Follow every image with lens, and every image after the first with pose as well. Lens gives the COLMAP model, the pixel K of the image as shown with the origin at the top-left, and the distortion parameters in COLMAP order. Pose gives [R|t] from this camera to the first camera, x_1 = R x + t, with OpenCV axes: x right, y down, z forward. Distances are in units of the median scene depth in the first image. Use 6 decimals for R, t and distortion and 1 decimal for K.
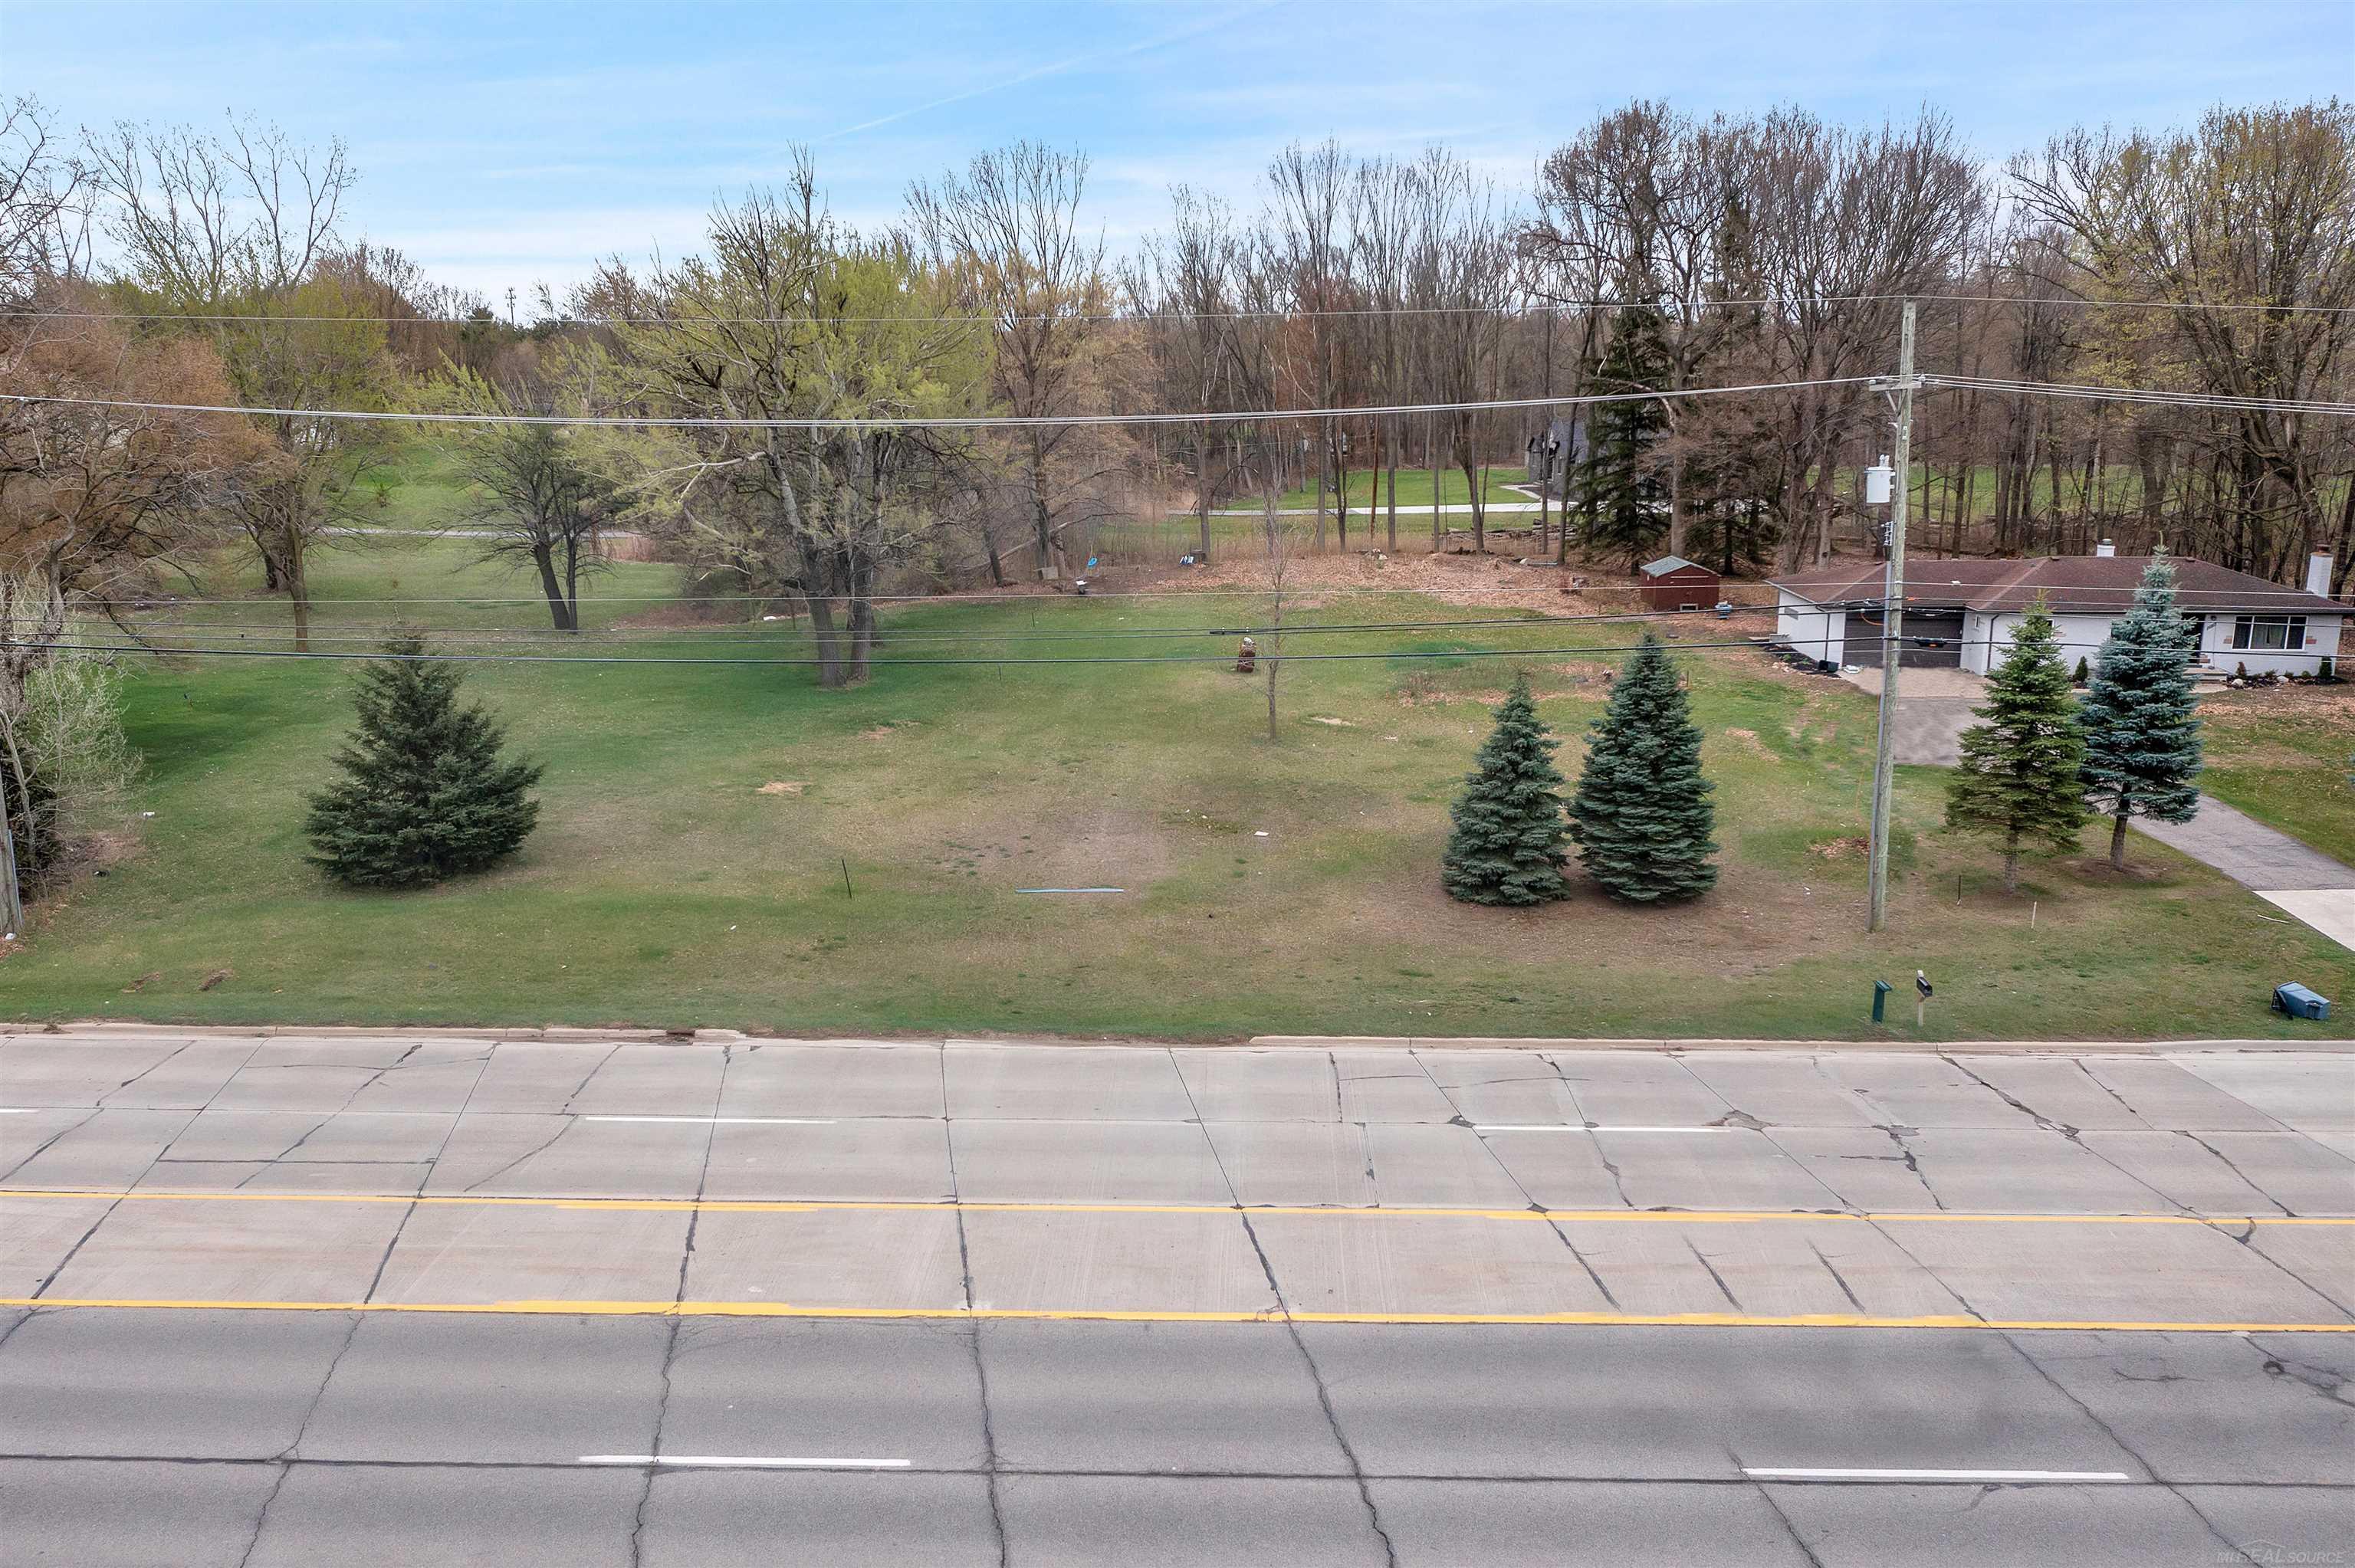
lens RADIAL K [[1878.8, 0, 1180.4], [0, 1878.8, 807.7], [0, 0, 1]] dist [-0.010378, 0.003571]
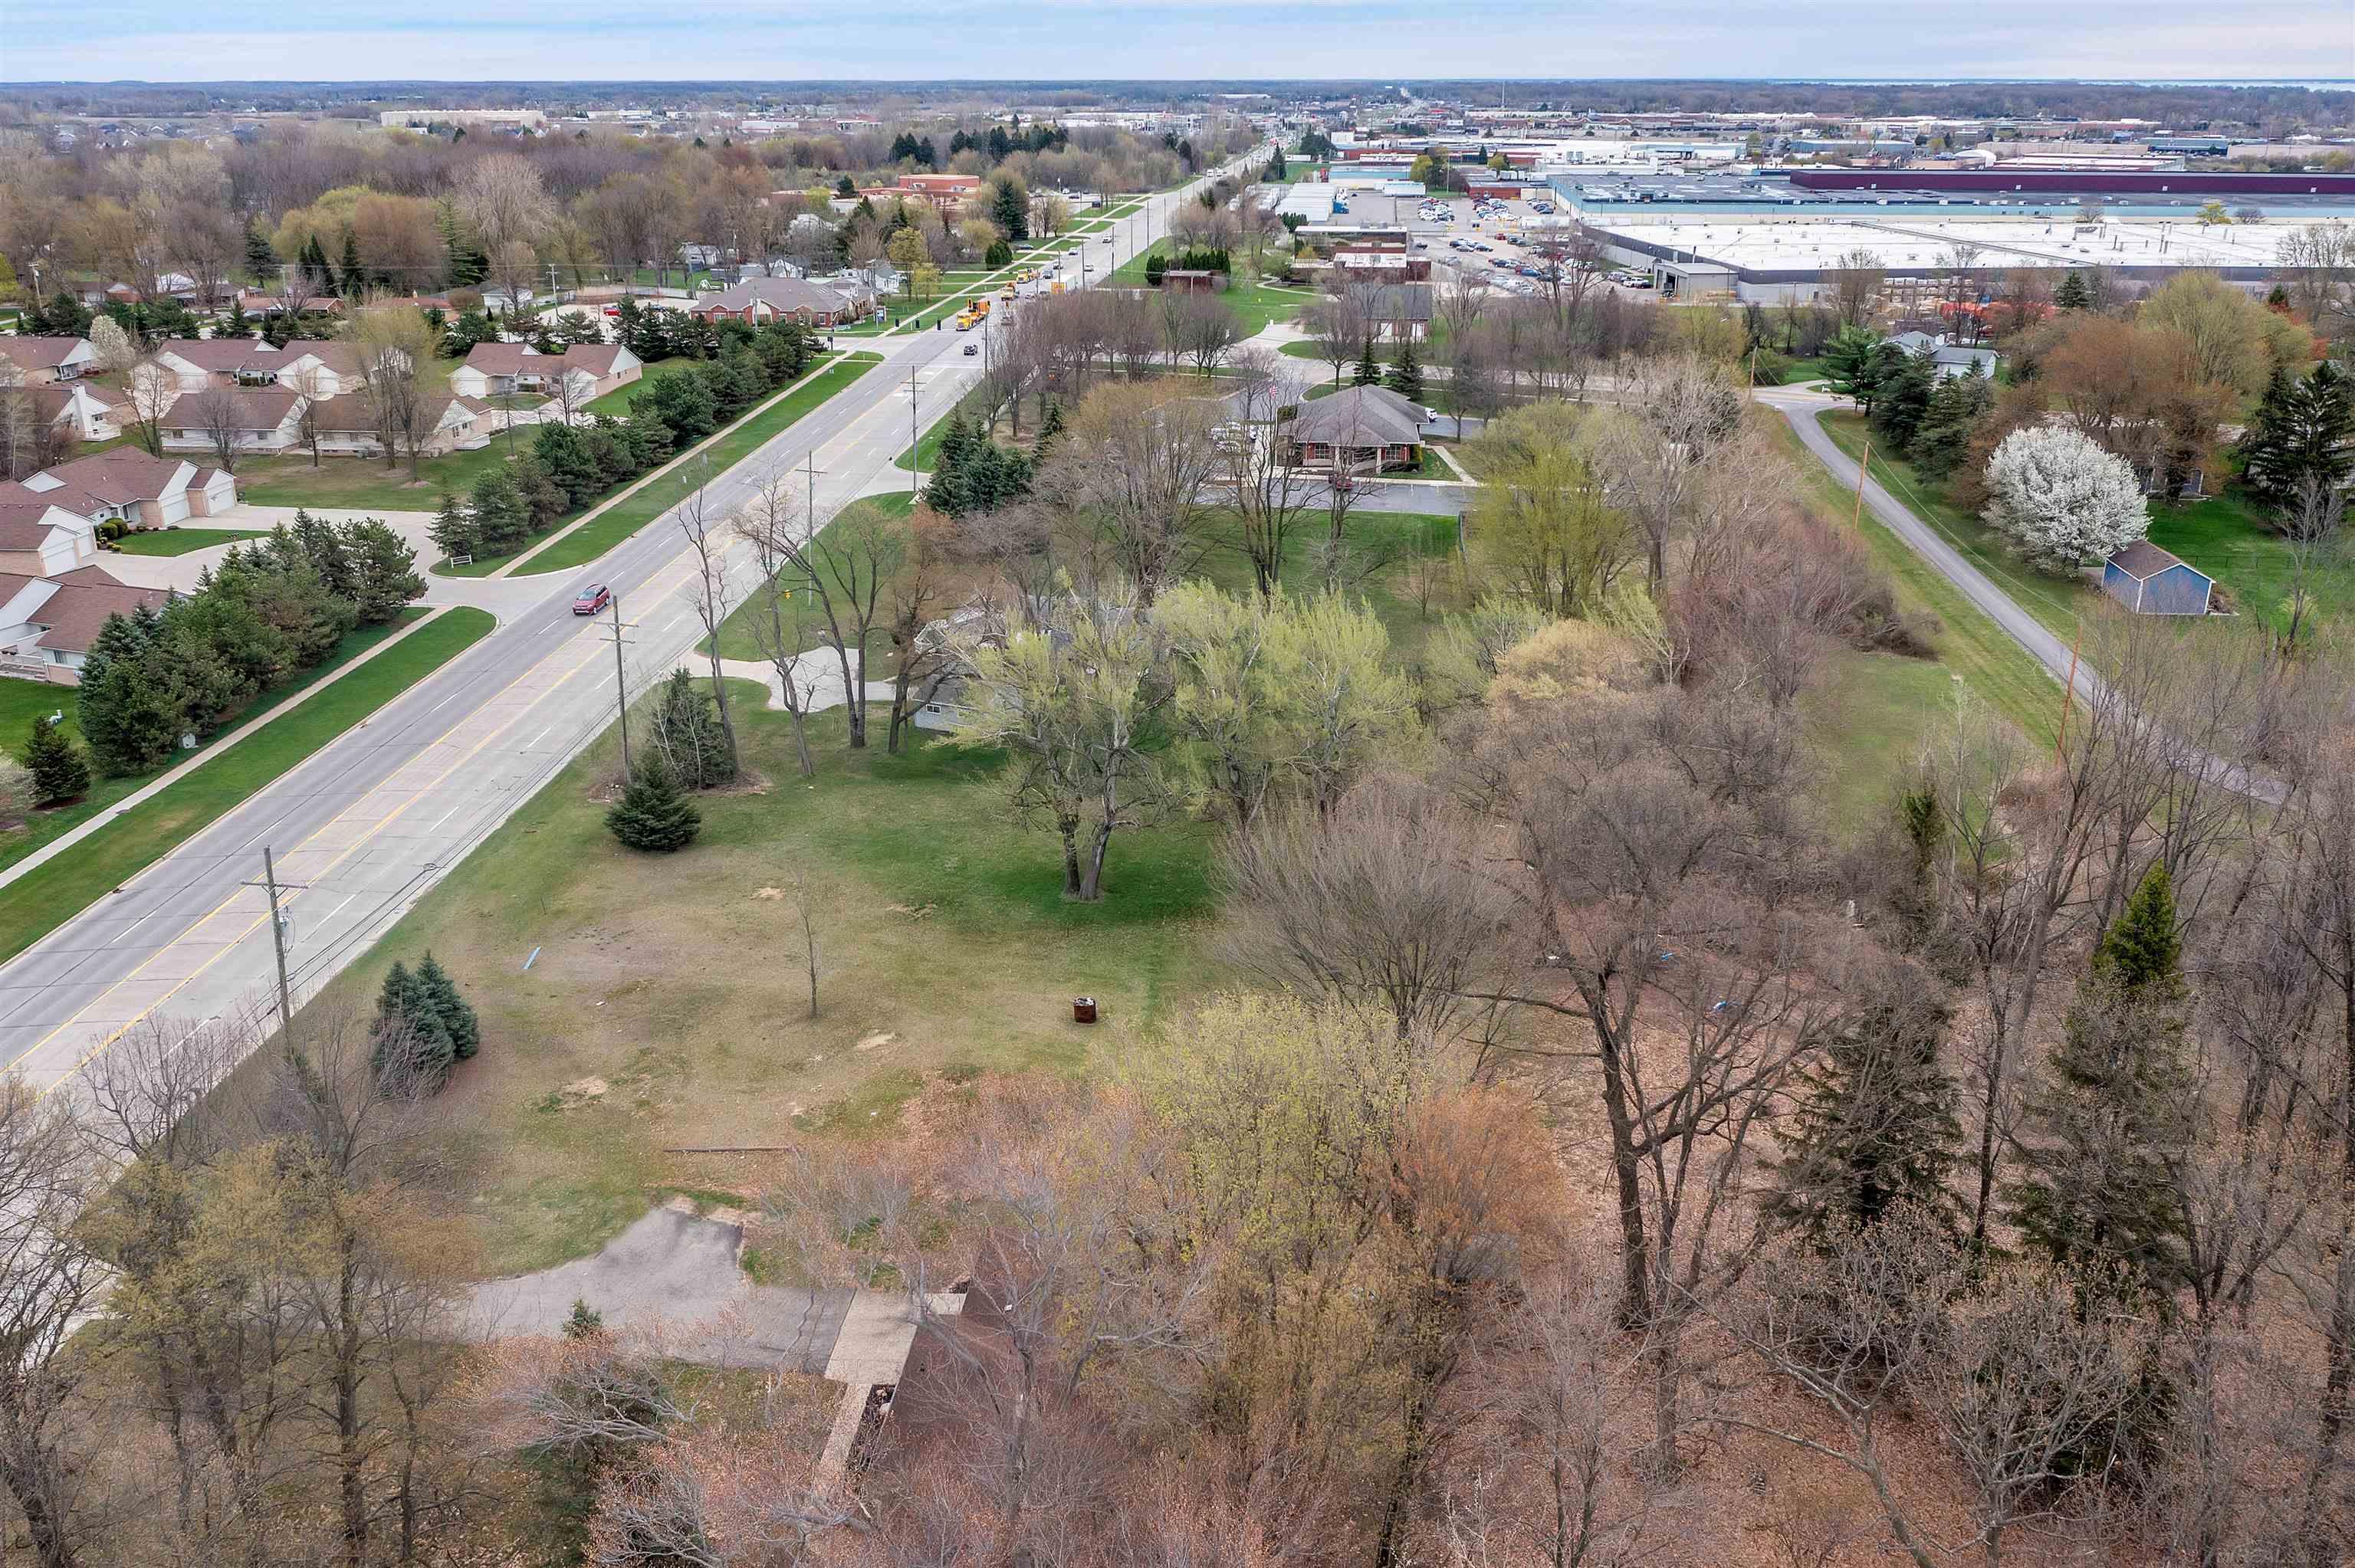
lens RADIAL K [[1935.4, 0, 1115.6], [0, 1935.4, 784.4], [0, 0, 1]] dist [-0.003707, -0.001589]
pose [[-0.101771, 0.344186, -0.933370, 2.393762], [-0.229324, 0.904855, 0.358675, -1.386267], [0.968015, 0.250547, -0.013158, 2.073944]]
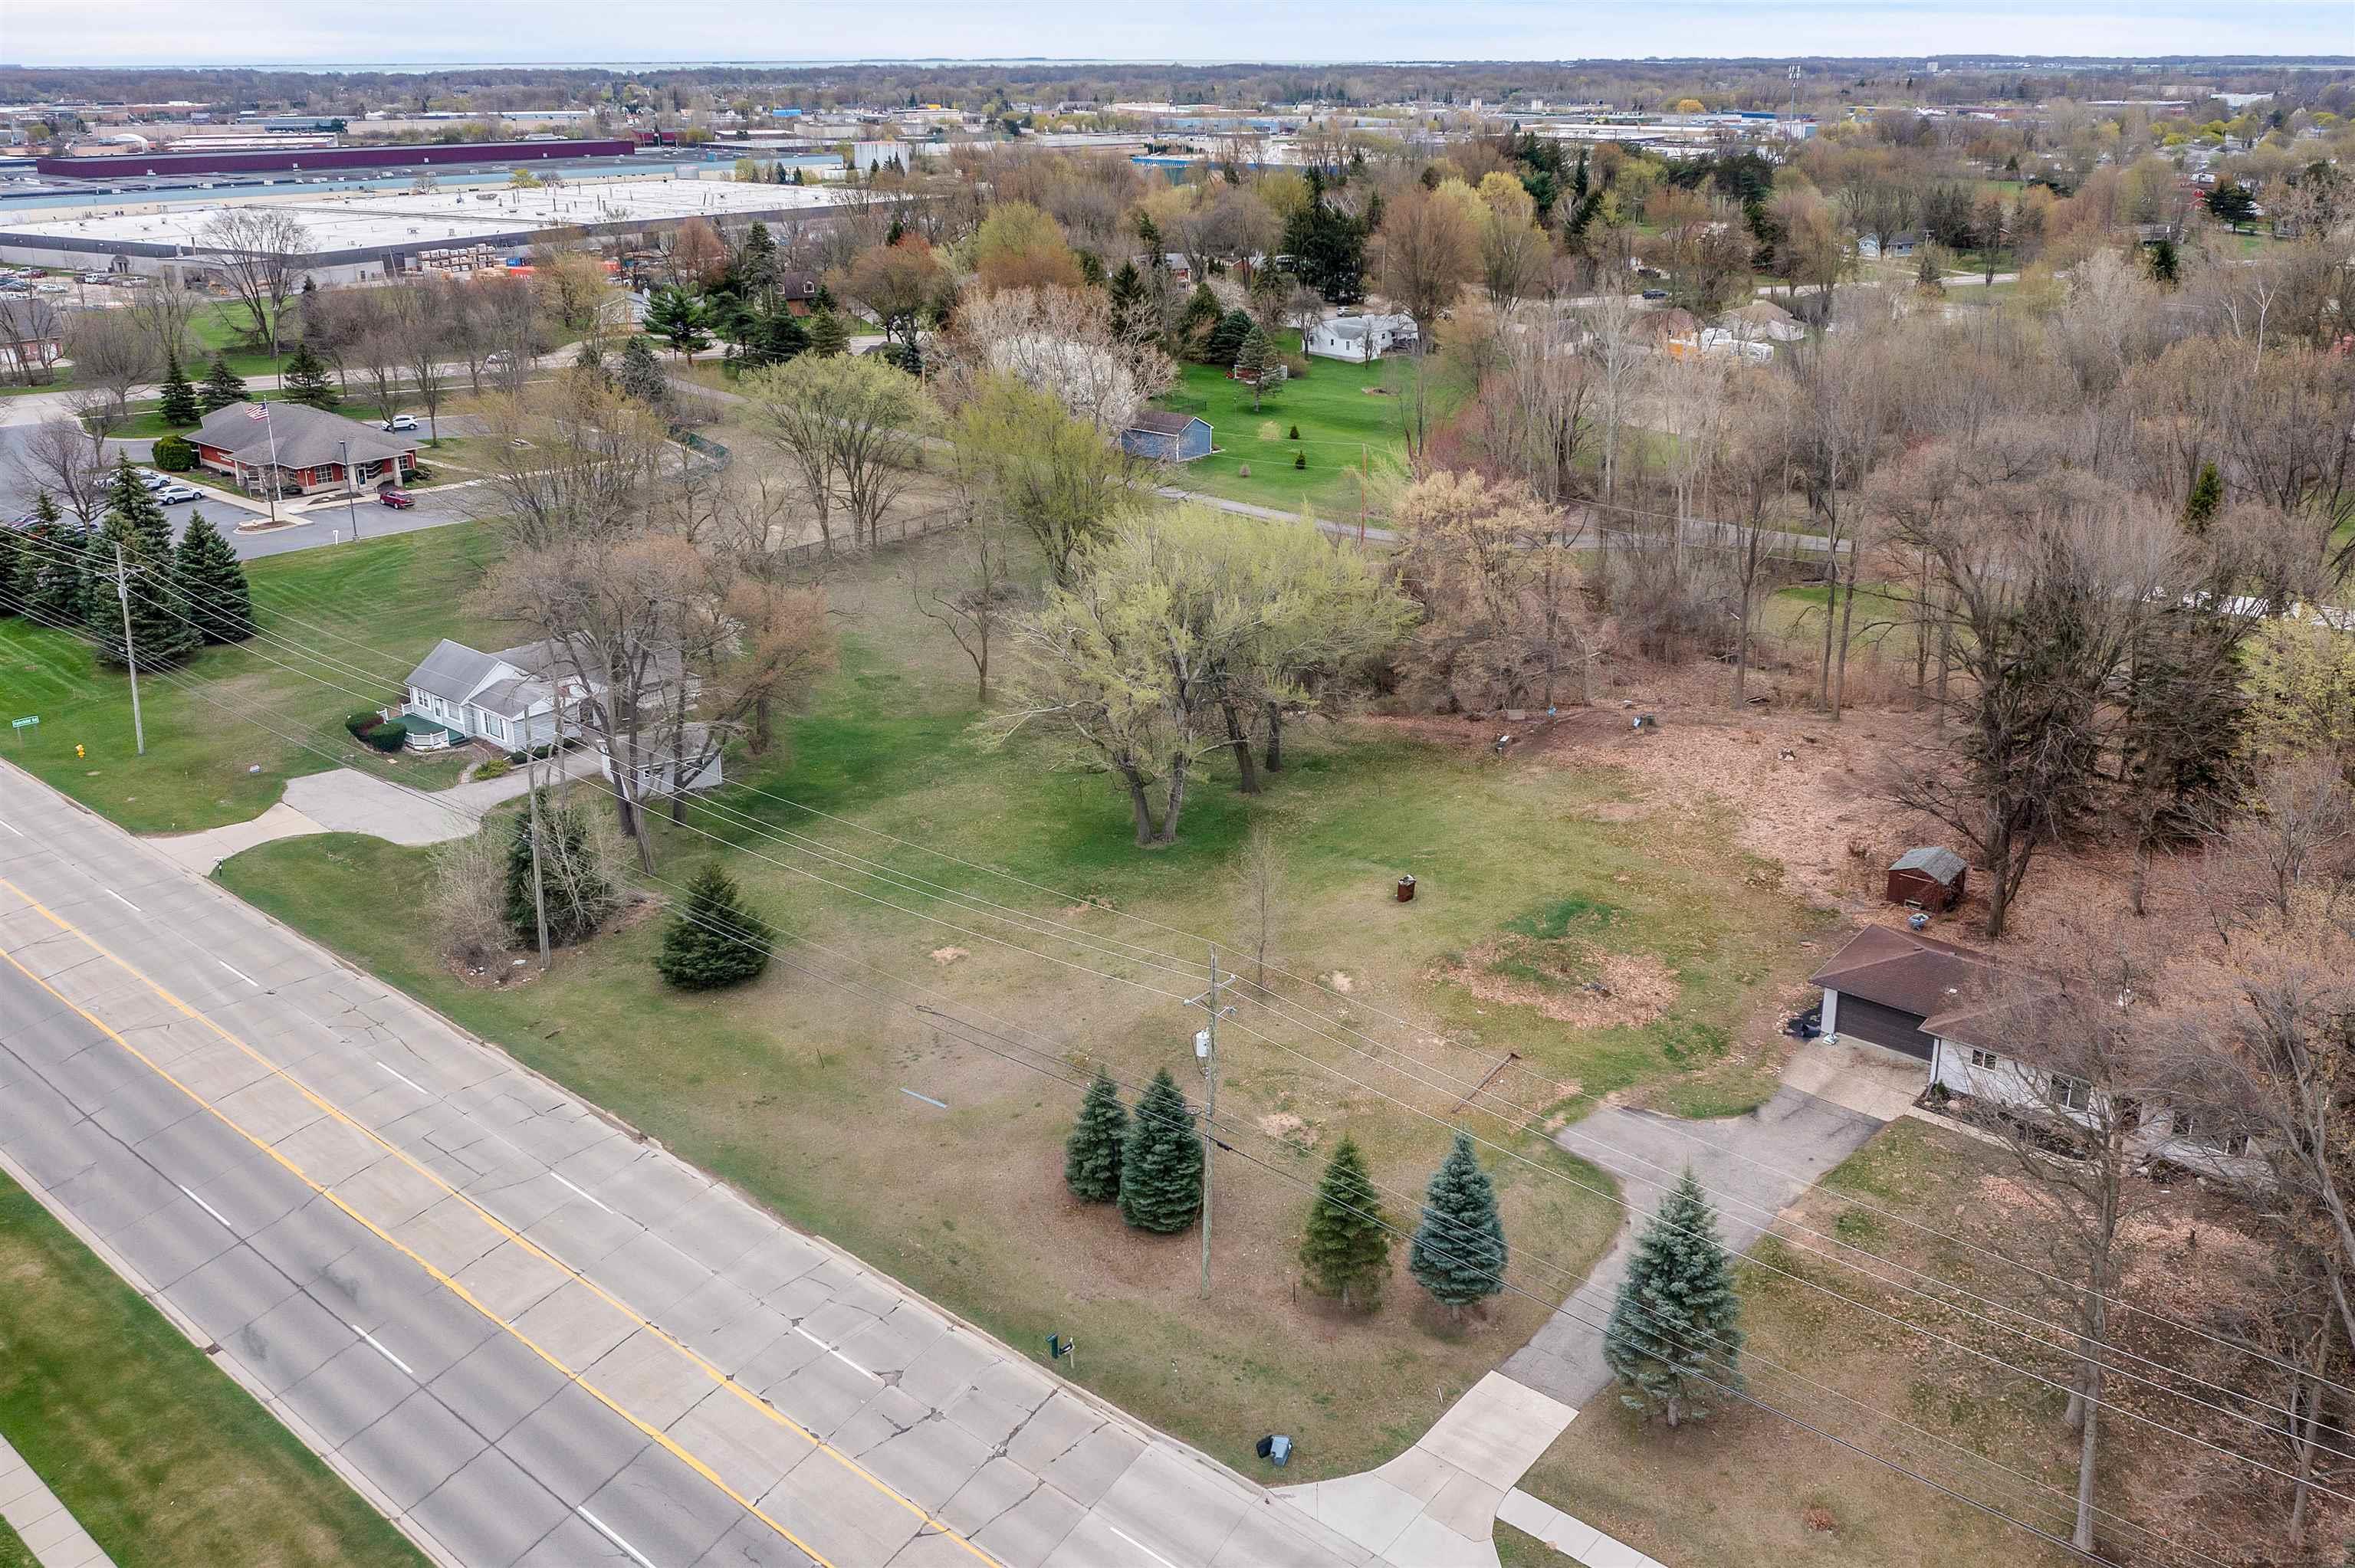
lens RADIAL K [[1929.0, 0, 1175.5], [0, 1929.0, 743.1], [0, 0, 1]] dist [-0.010765, 0.004937]
pose [[0.772135, 0.213779, -0.598419, 1.460015], [-0.146956, 0.976257, 0.159143, -0.776576], [0.618232, -0.034939, 0.785218, -0.349881]]
